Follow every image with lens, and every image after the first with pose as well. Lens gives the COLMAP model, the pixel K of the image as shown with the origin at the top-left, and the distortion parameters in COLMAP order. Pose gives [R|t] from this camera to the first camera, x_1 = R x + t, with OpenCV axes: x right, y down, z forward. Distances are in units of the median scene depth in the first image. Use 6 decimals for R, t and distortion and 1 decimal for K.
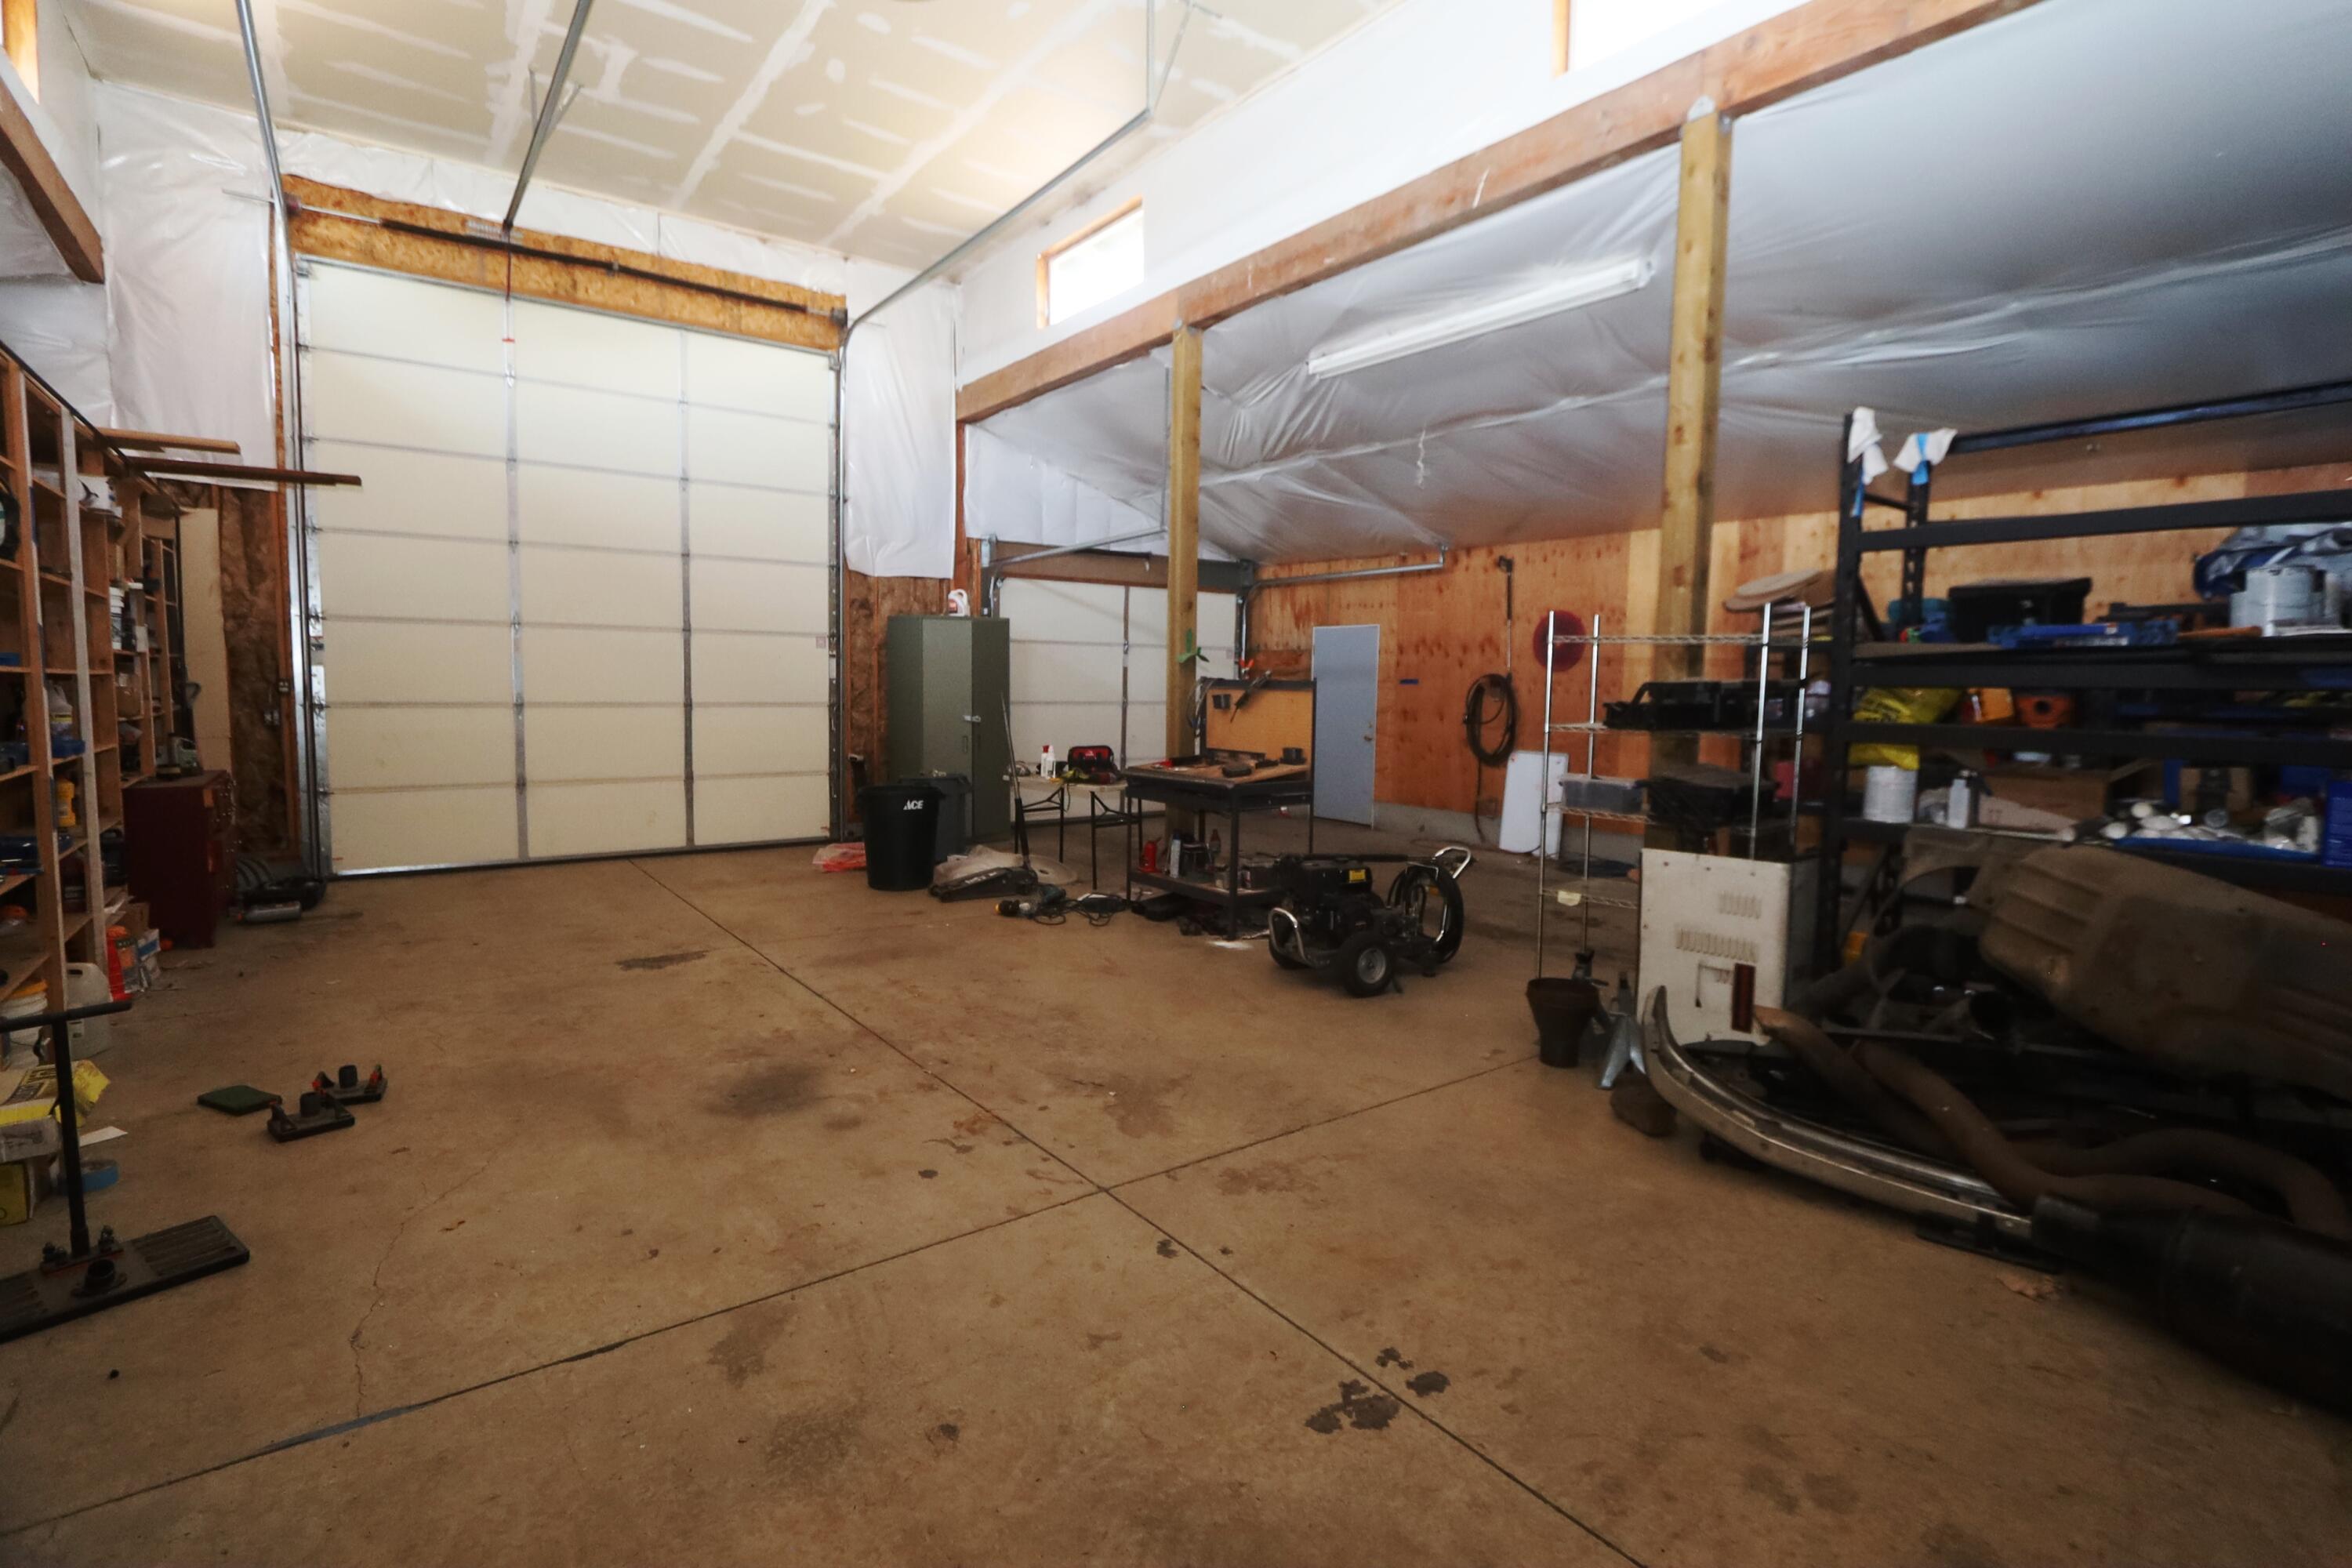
lens RADIAL K [[1102.7, 0, 1180.5], [0, 1102.7, 774.0], [0, 0, 1]] dist [-0.019857, 0.004137]
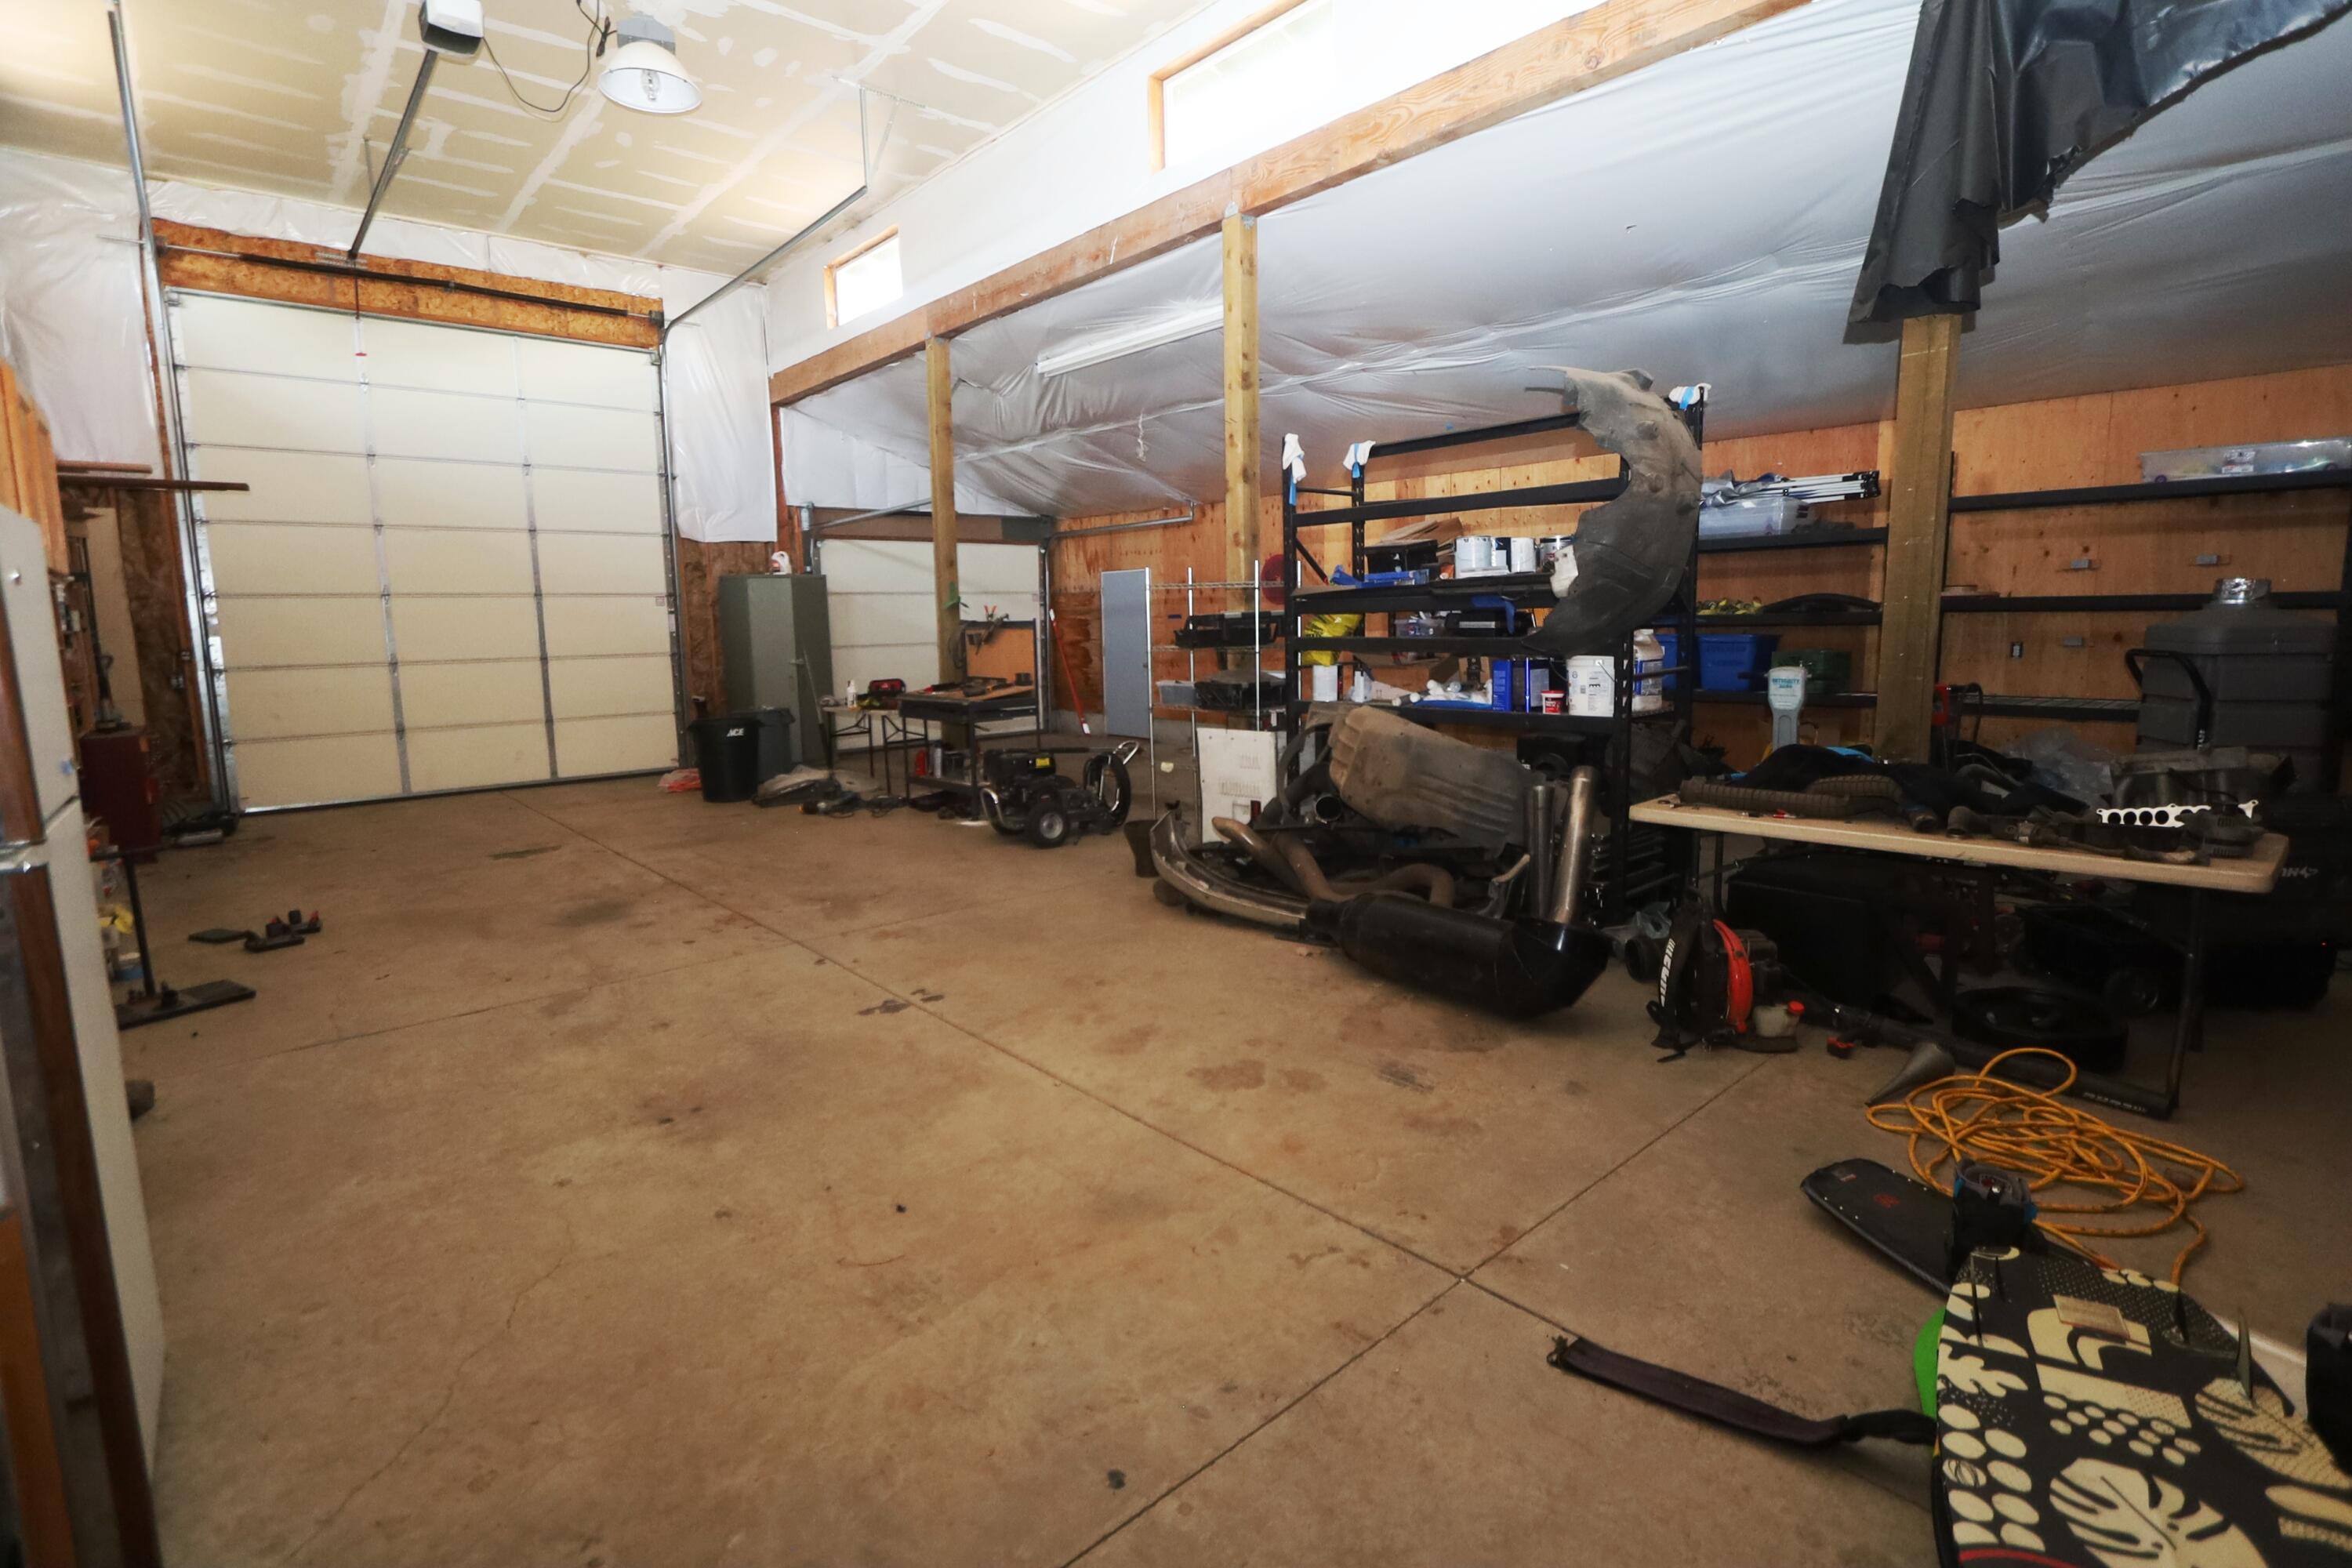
lens RADIAL K [[1102.7, 0, 1181.1], [0, 1102.7, 767.3], [0, 0, 1]] dist [-0.019857, 0.004137]
pose [[0.995796, -0.044917, 0.079833, 0.175785], [0.040863, 0.997826, 0.051713, 0.026972], [-0.081982, -0.048233, 0.995466, -0.305253]]
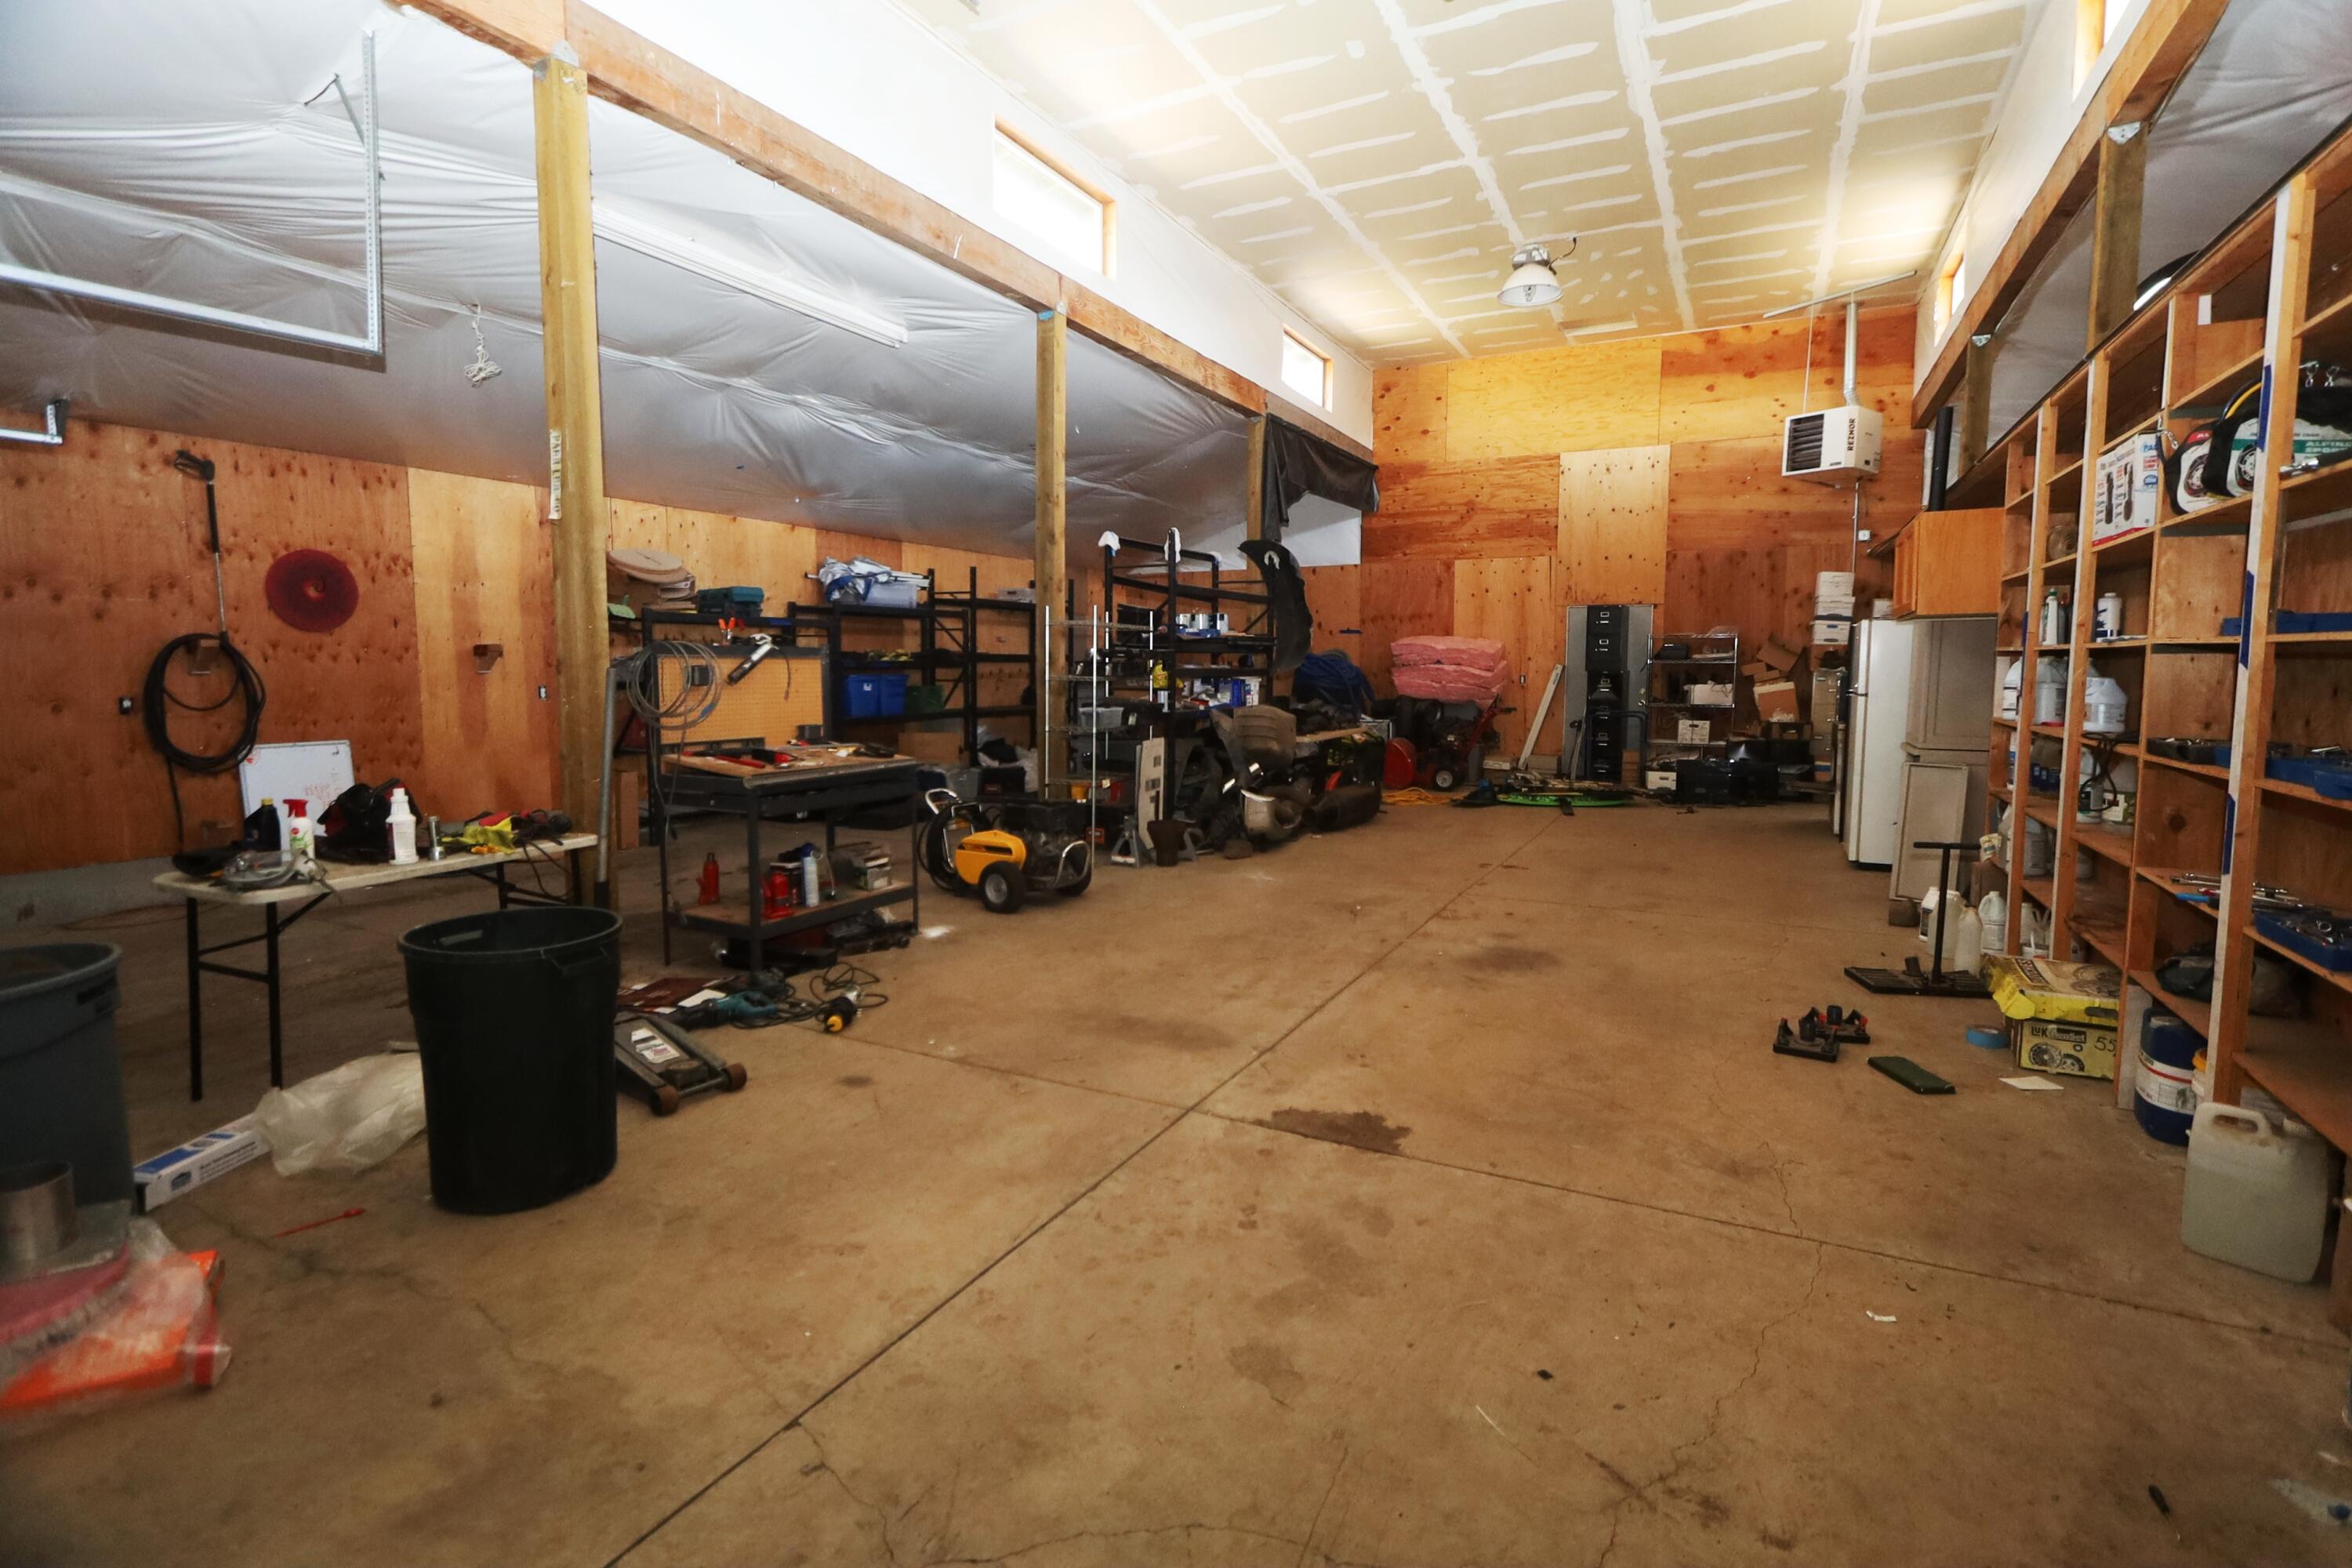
lens RADIAL K [[1102.7, 0, 1173.4], [0, 1102.7, 770.1], [0, 0, 1]] dist [-0.019857, 0.004137]
pose [[-0.428229, -0.101641, 0.897936, -0.791093], [0.069257, 0.987041, 0.144755, -0.092458], [-0.901013, 0.124177, -0.415640, 1.089229]]
